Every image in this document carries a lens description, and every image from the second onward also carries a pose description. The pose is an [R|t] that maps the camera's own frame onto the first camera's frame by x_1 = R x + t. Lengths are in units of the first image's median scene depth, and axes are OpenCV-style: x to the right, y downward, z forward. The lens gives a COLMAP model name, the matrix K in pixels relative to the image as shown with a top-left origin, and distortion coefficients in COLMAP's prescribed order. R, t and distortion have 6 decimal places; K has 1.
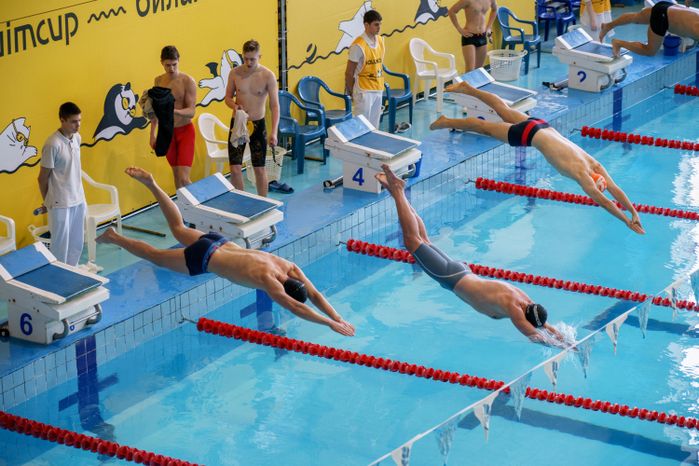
lens RADIAL K [[2083.2, 0, 363.9], [0, 2083.2, 224.1], [0, 0, 1]] dist [0.115541, 0.000000]
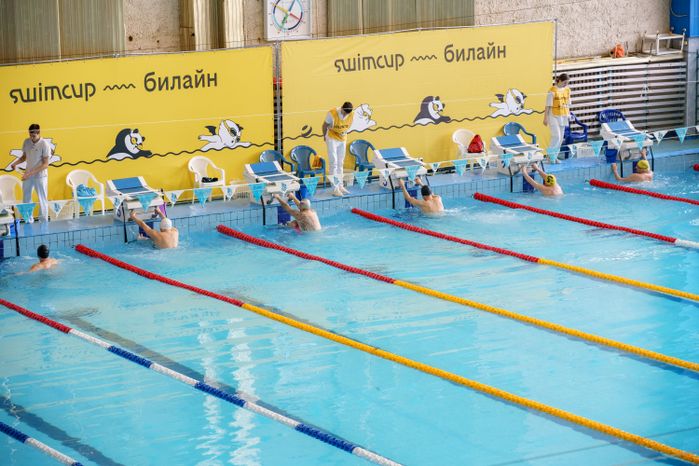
lens RADIAL K [[2083.2, 0, 355.2], [0, 2083.2, 237.7], [0, 0, 1]] dist [0.115541, 0.000000]
pose [[0.905876, 0.081175, -0.415691, 0.772775], [-0.119428, 0.990592, -0.066820, 0.114257], [0.406356, 0.110176, 0.907048, -0.473263]]
